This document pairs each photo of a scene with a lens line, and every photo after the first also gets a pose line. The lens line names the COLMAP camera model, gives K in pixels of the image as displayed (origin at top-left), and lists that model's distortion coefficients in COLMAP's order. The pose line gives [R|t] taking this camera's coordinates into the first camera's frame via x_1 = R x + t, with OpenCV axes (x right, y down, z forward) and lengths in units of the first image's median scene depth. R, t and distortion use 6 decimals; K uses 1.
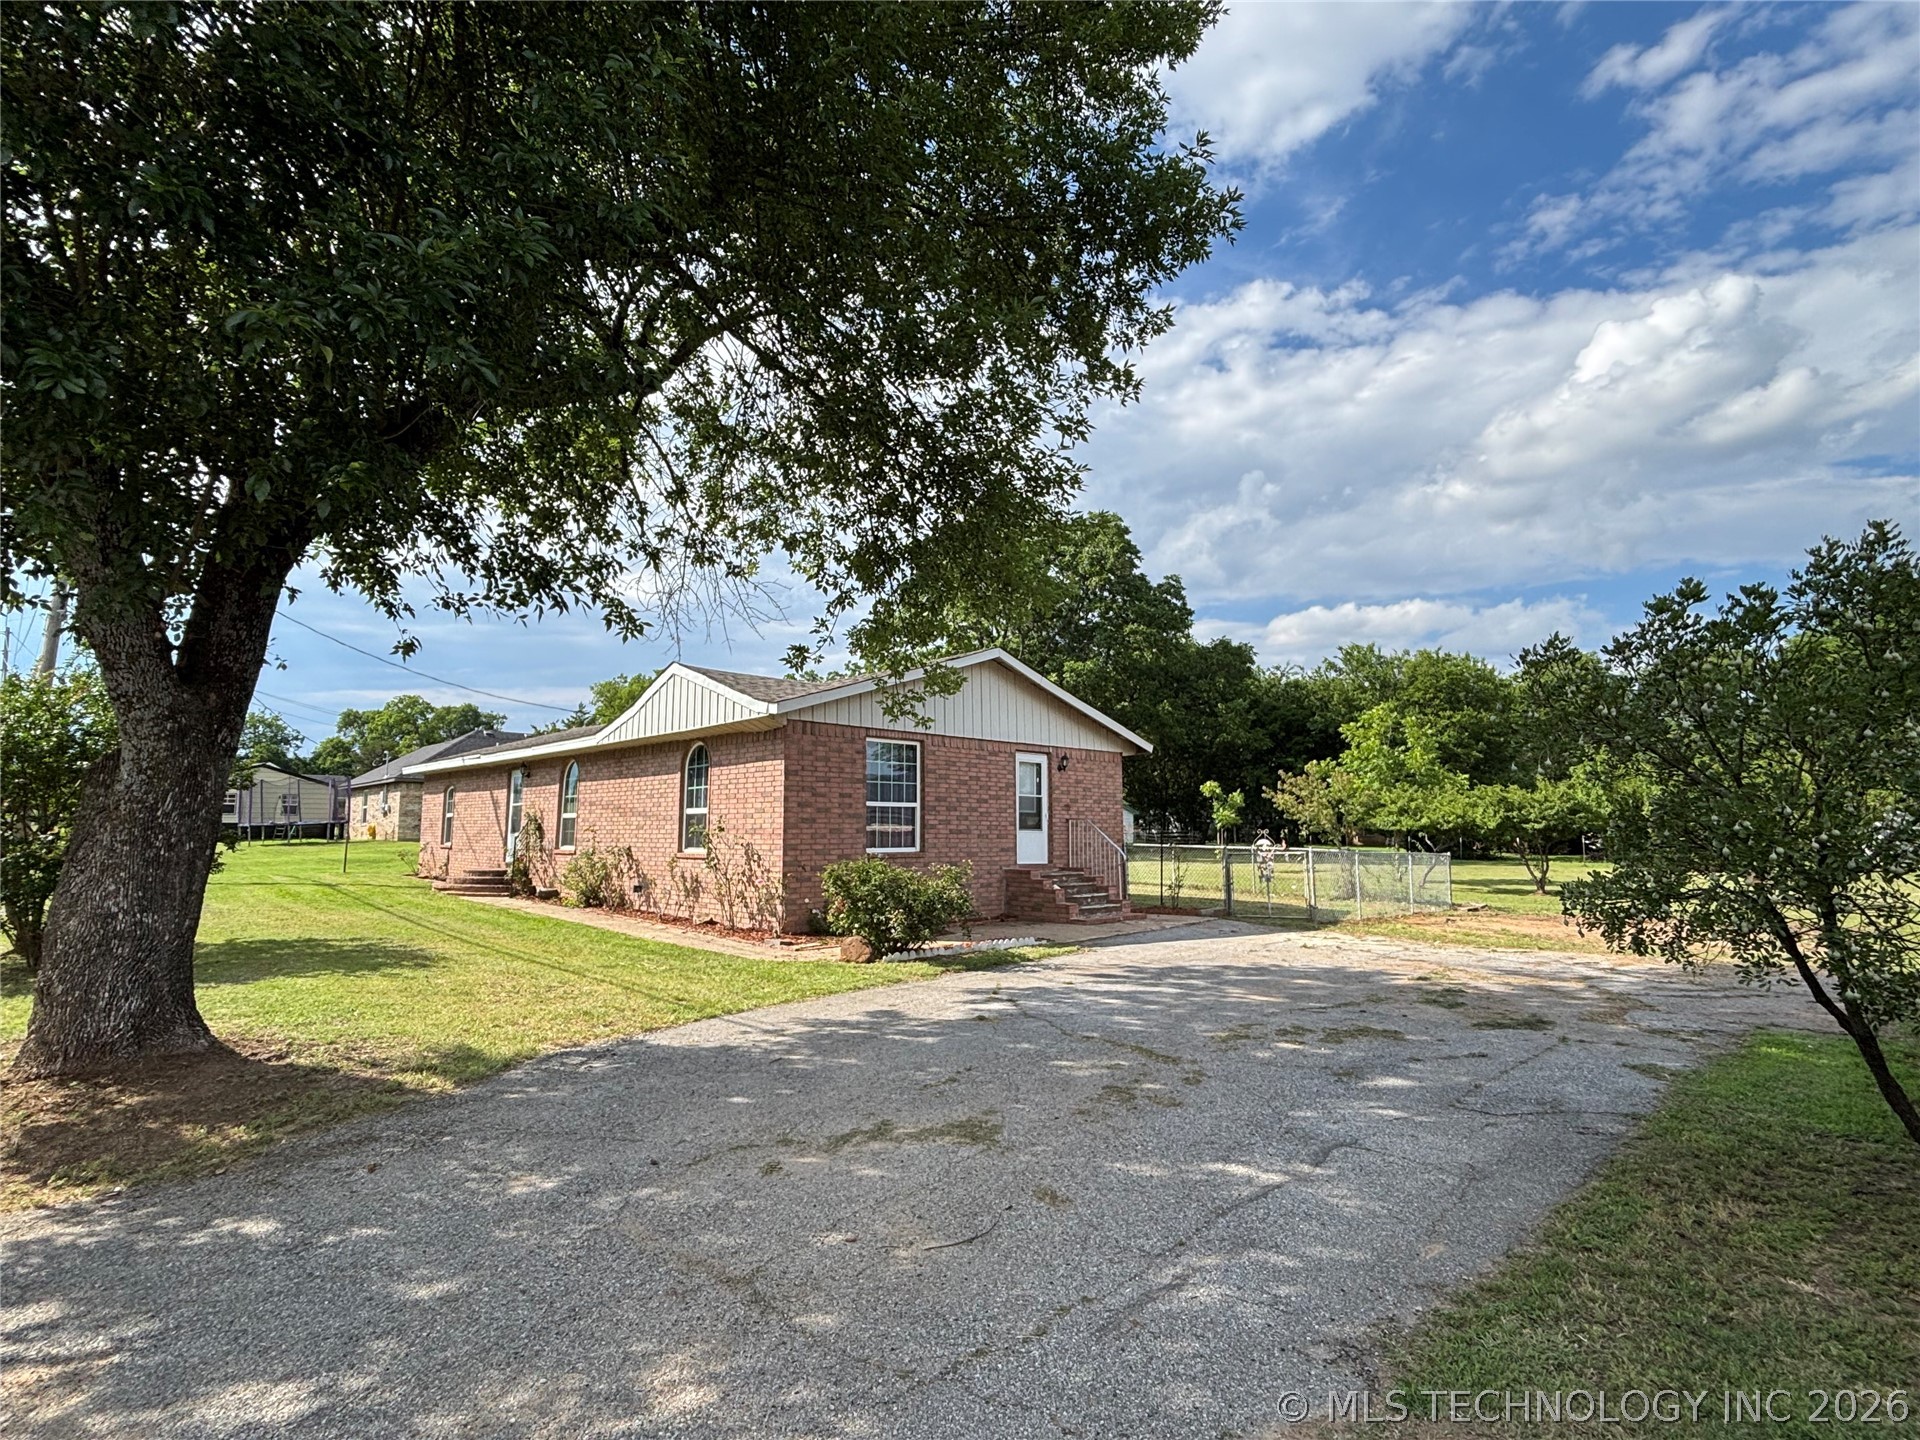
lens RADIAL K [[953.9, 0, 954.9], [0, 953.9, 703.1], [0, 0, 1]] dist [0.011927, -0.006314]
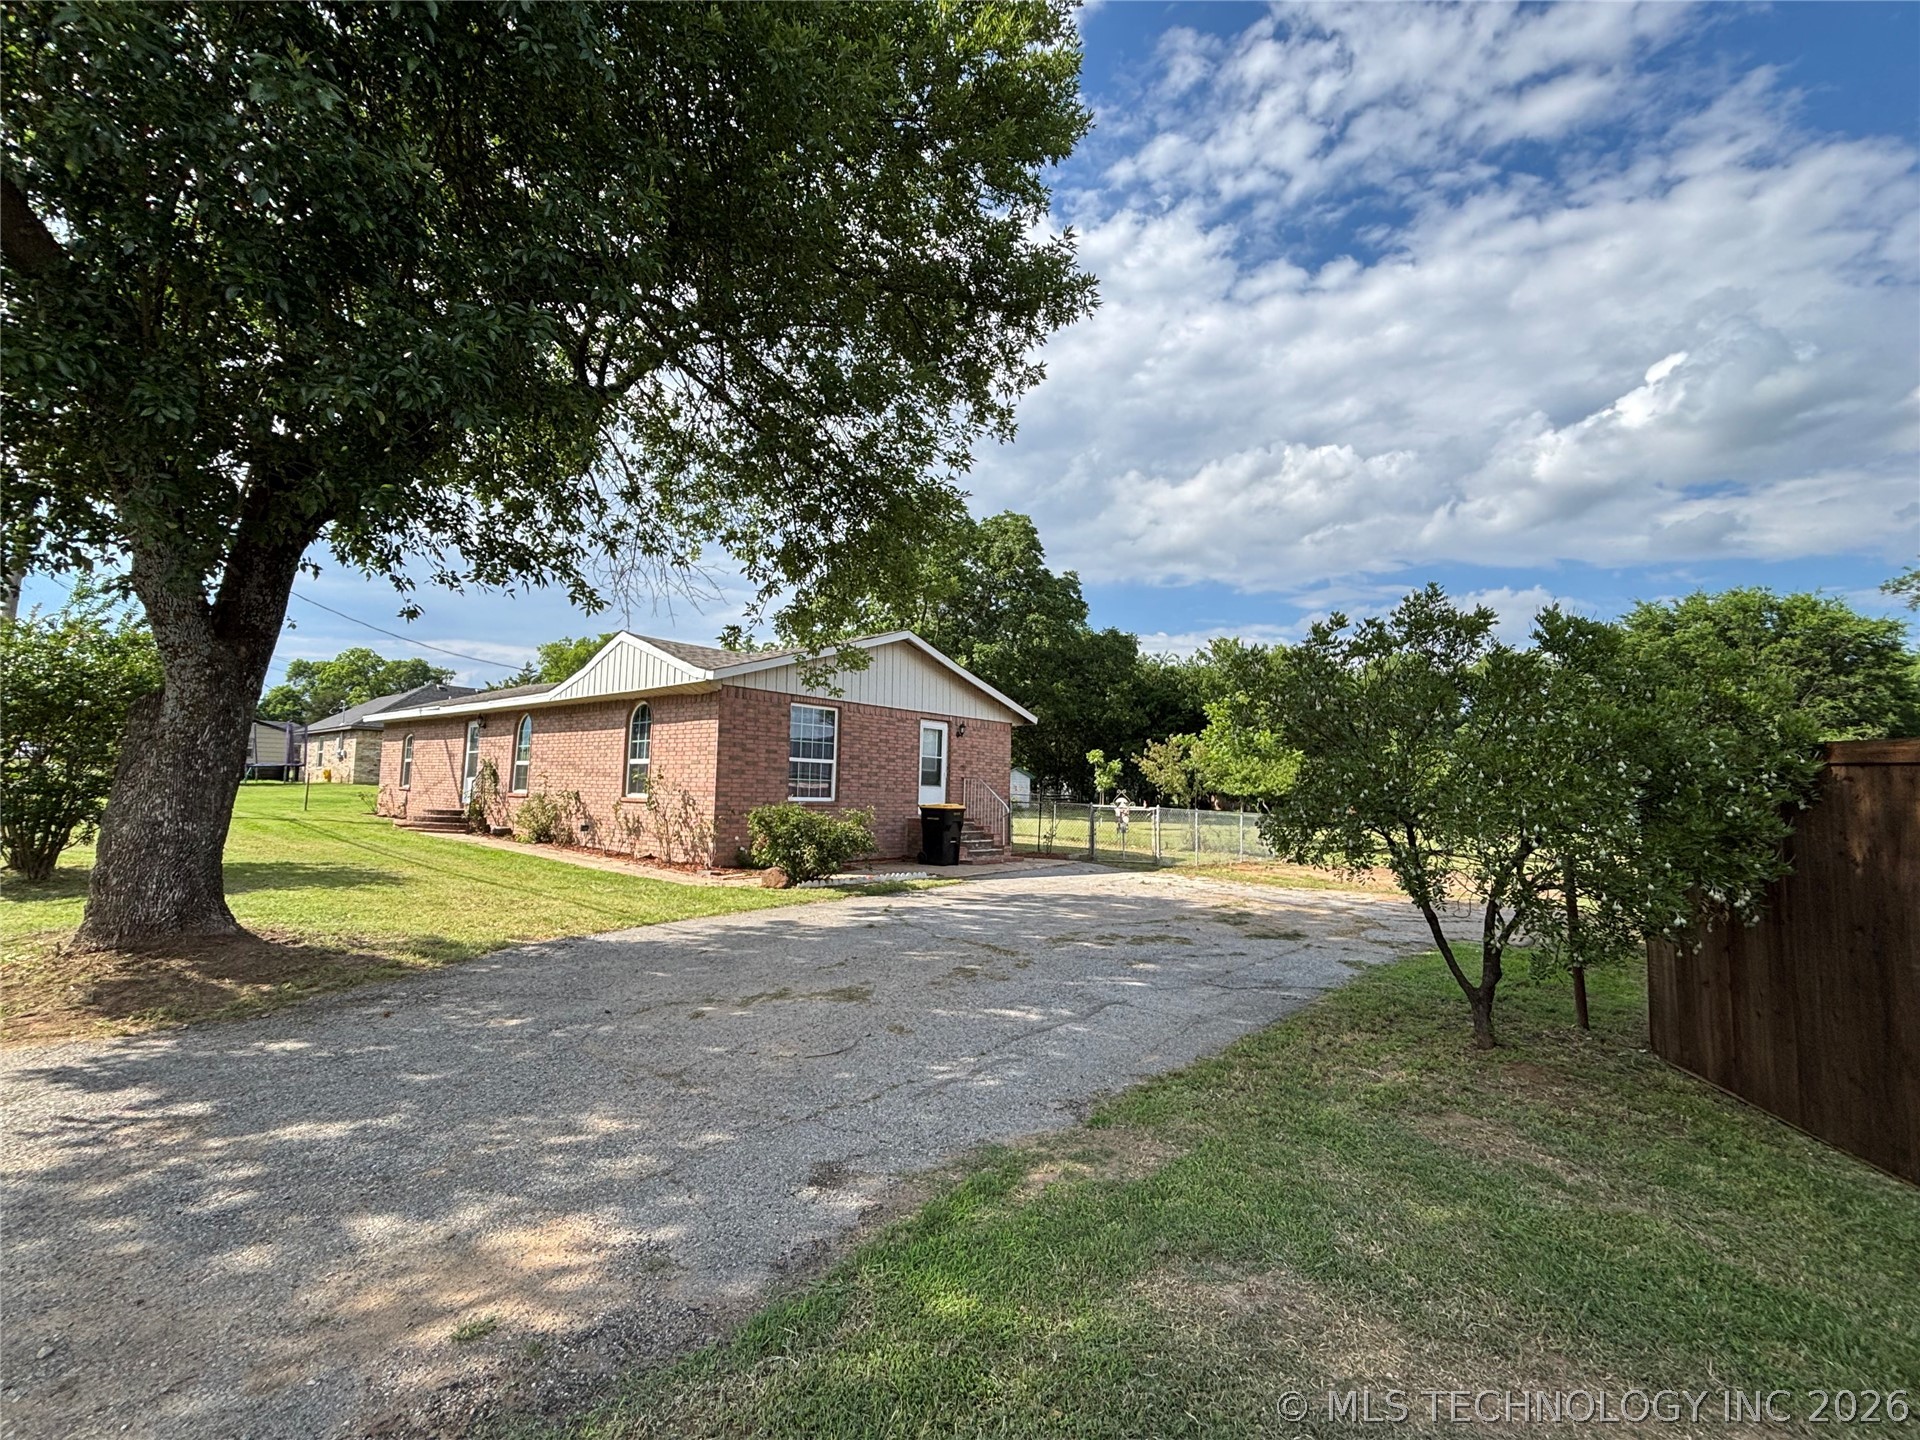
lens RADIAL K [[860.2, 0, 956.2], [0, 860.2, 708.4], [0, 0, 1]] dist [0.004550, -0.000955]
pose [[0.995393, 0.033753, 0.089746, 0.016849], [-0.037050, 0.998689, 0.035323, -0.001681], [-0.088436, -0.038486, 0.995338, -0.077946]]
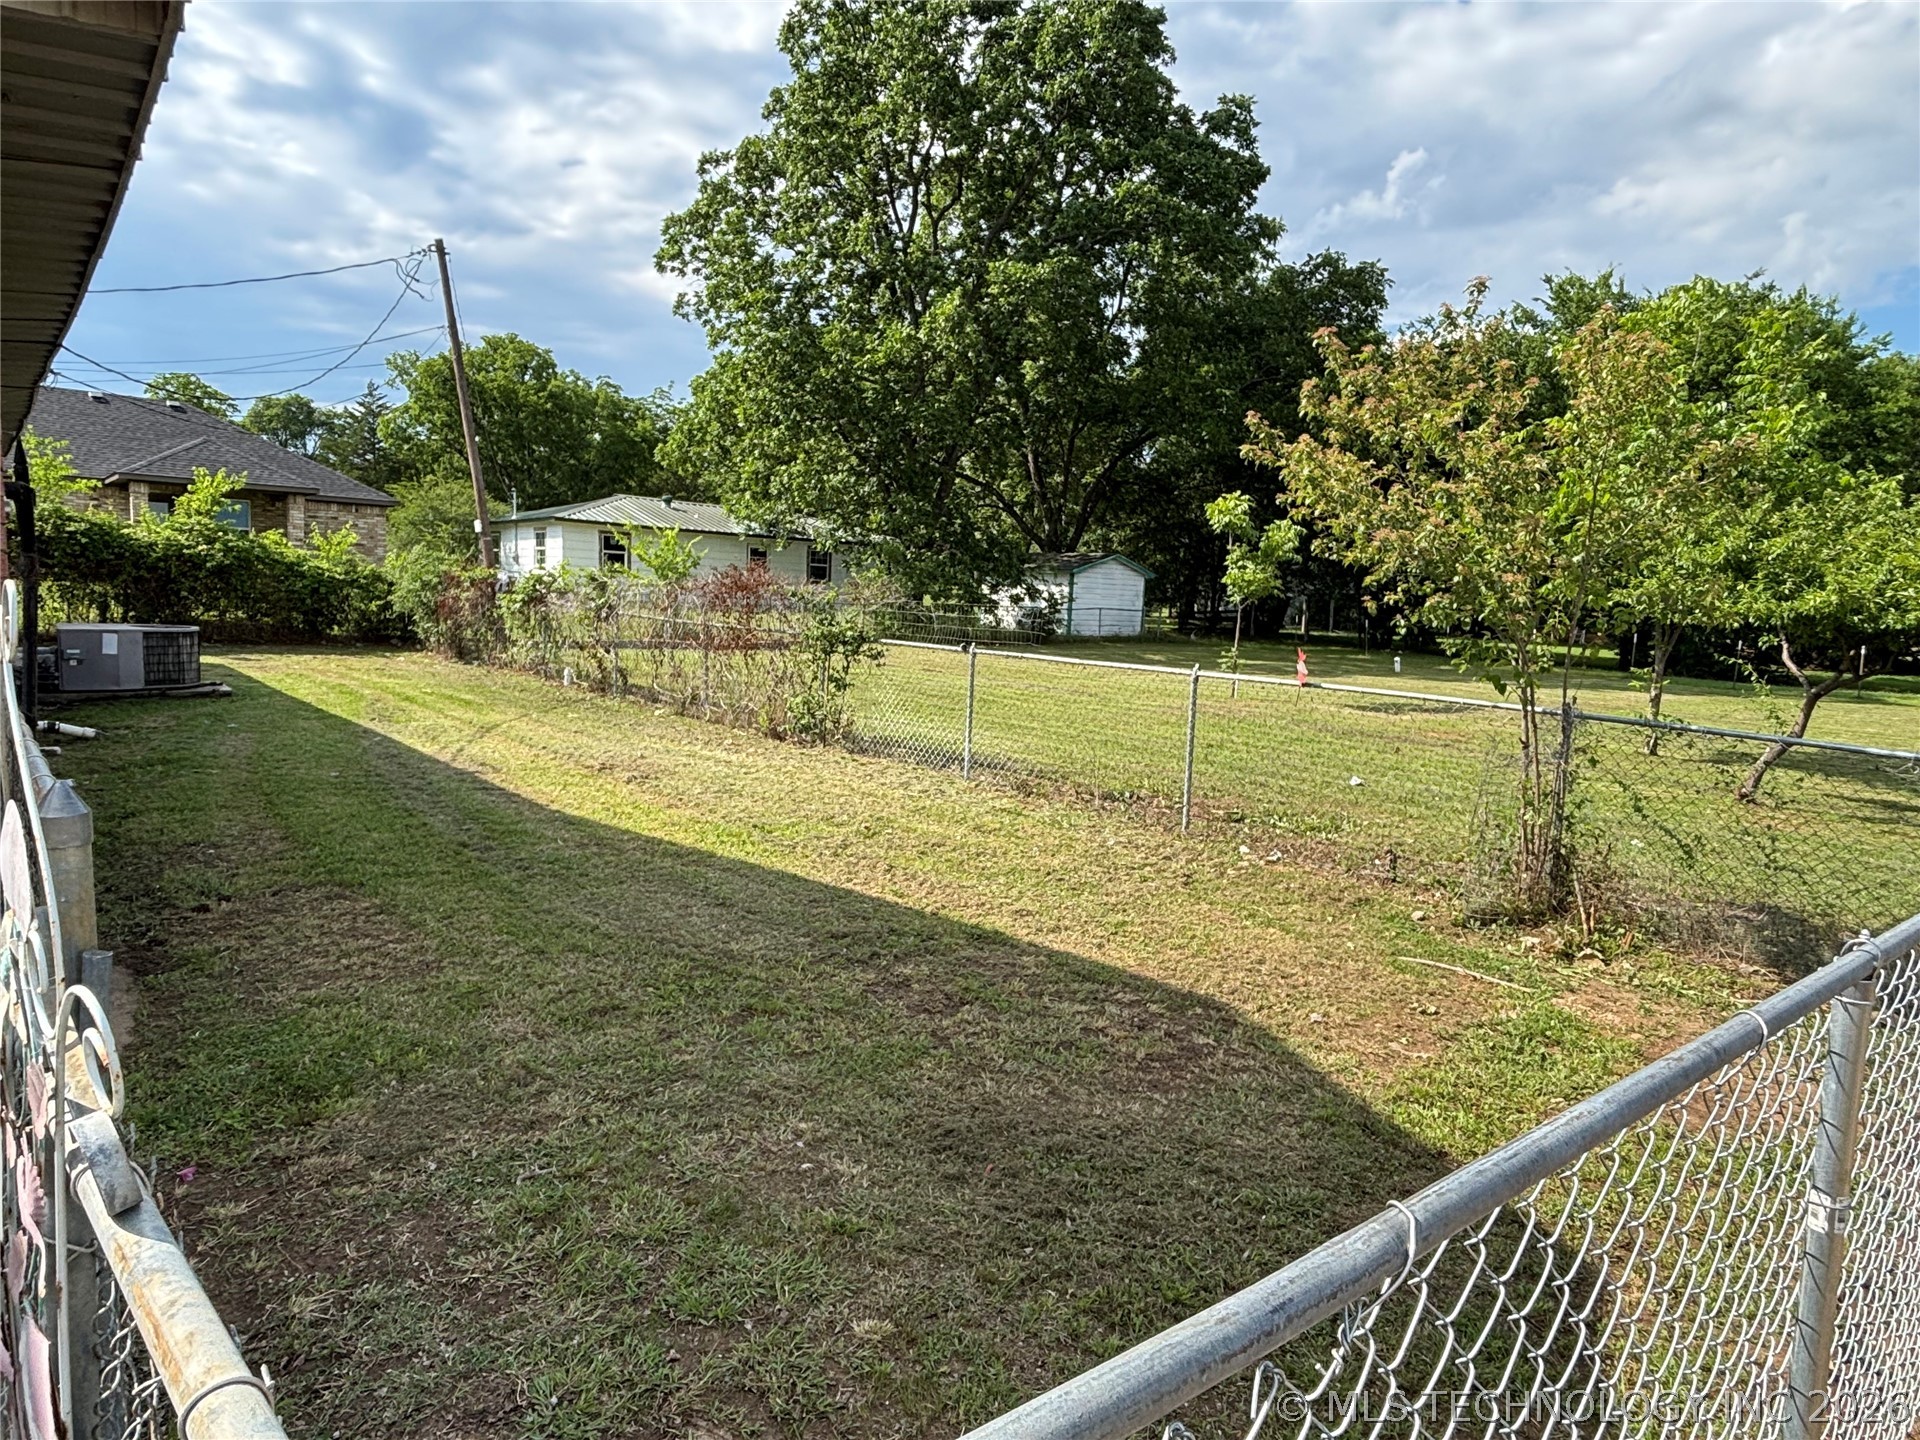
lens RADIAL K [[1210.8, 0, 966.0], [0, 1210.8, 736.6], [0, 0, 1]] dist [0.005550, 0.000408]
pose [[0.998888, 0.041646, -0.022080, 0.470541], [-0.035081, 0.969671, 0.241883, 0.166300], [0.031484, -0.240839, 0.970054, 1.235922]]
